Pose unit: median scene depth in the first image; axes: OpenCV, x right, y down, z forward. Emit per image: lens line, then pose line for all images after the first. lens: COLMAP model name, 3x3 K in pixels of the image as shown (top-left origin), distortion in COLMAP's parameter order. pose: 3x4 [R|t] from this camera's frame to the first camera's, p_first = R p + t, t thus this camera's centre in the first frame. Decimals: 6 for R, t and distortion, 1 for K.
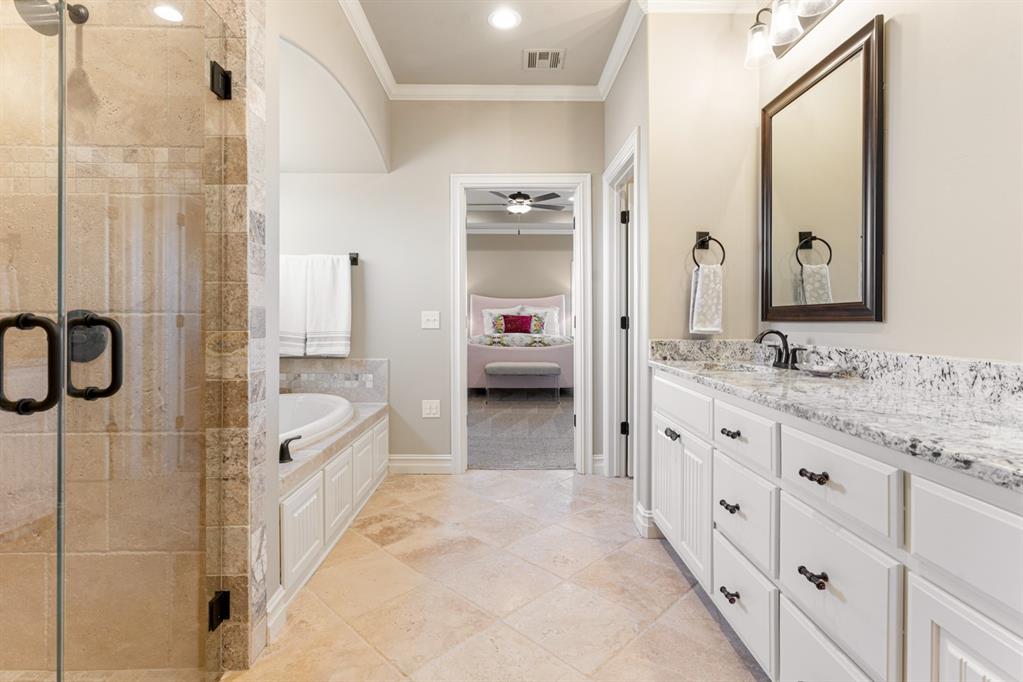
lens RADIAL K [[487.5, 0, 506.5], [0, 487.5, 323.1], [0, 0, 1]] dist [0.004422, -0.000671]
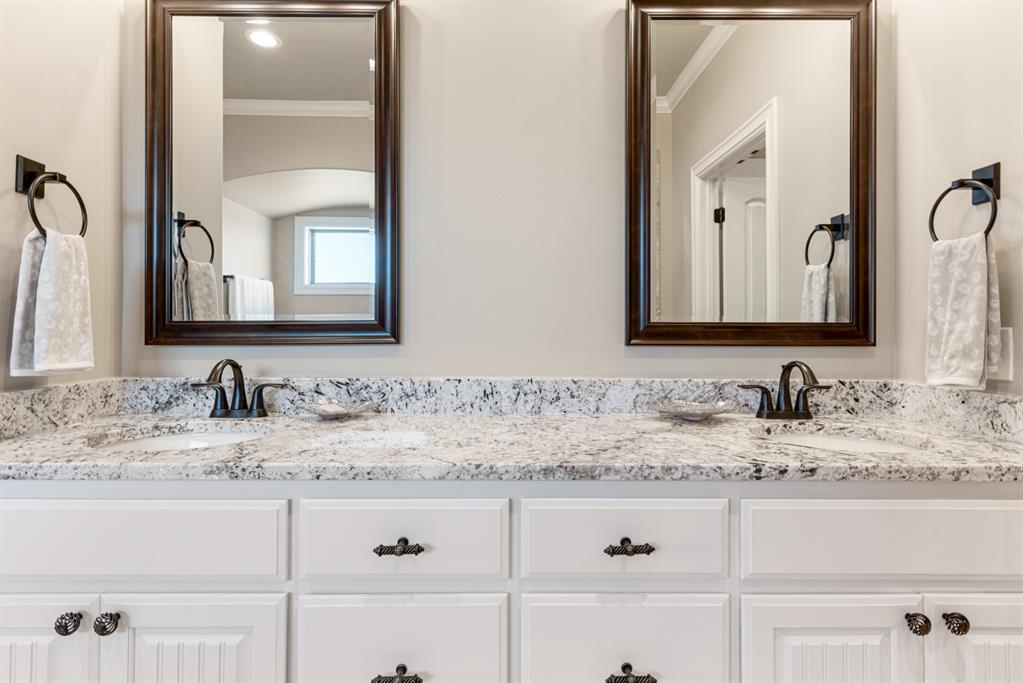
lens RADIAL K [[487.5, 0, 508.8], [0, 487.5, 326.4], [0, 0, 1]] dist [0.004422, -0.000671]
pose [[-0.001015, 0.005199, 0.999986, -0.107955], [0.009472, 0.999942, -0.005189, -0.028343], [-0.999955, 0.009467, -0.001064, 0.837715]]
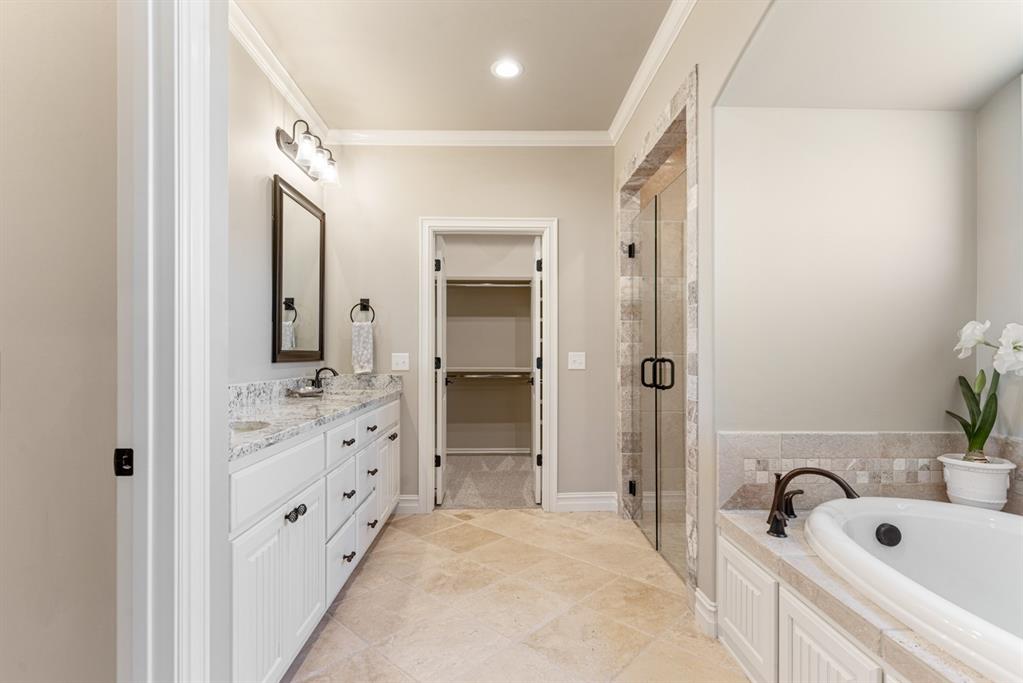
lens RADIAL K [[487.5, 0, 509.5], [0, 487.5, 347.8], [0, 0, 1]] dist [0.004422, -0.000671]
pose [[-0.999816, 0.001677, -0.019105, 0.020674], [0.001691, 0.999998, -0.000701, -0.044196], [0.019104, -0.000733, -0.999817, 2.322163]]
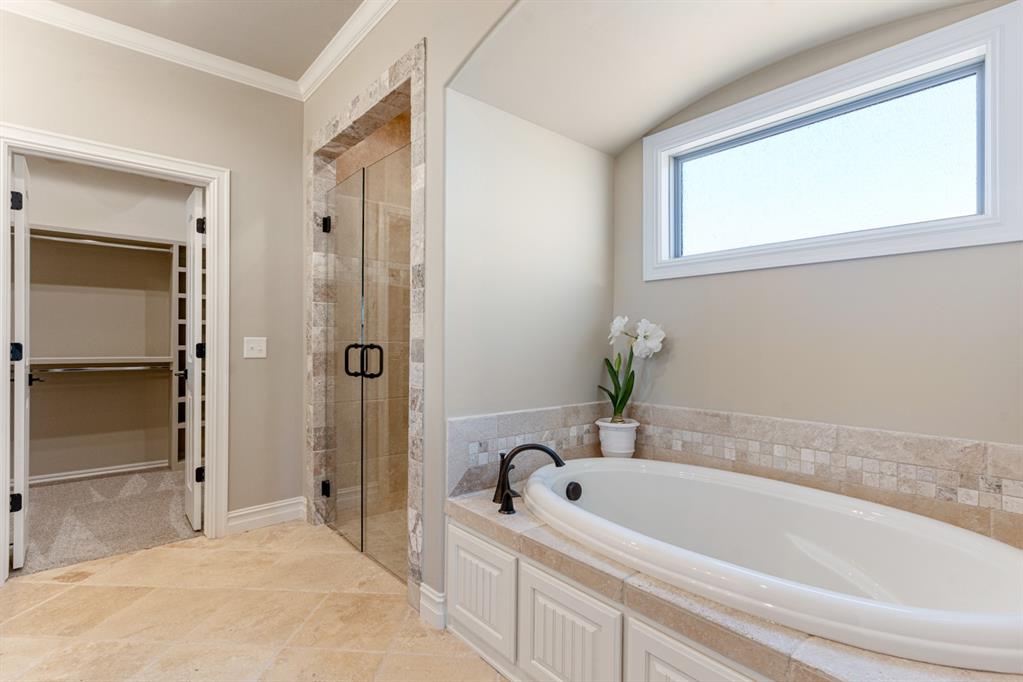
lens RADIAL K [[487.5, 0, 505.6], [0, 487.5, 339.7], [0, 0, 1]] dist [0.004422, -0.000671]
pose [[-0.762891, -0.004289, -0.646513, 0.144240], [-0.011888, 0.999902, 0.007395, -0.040446], [0.646418, 0.013327, -0.762867, 2.120534]]
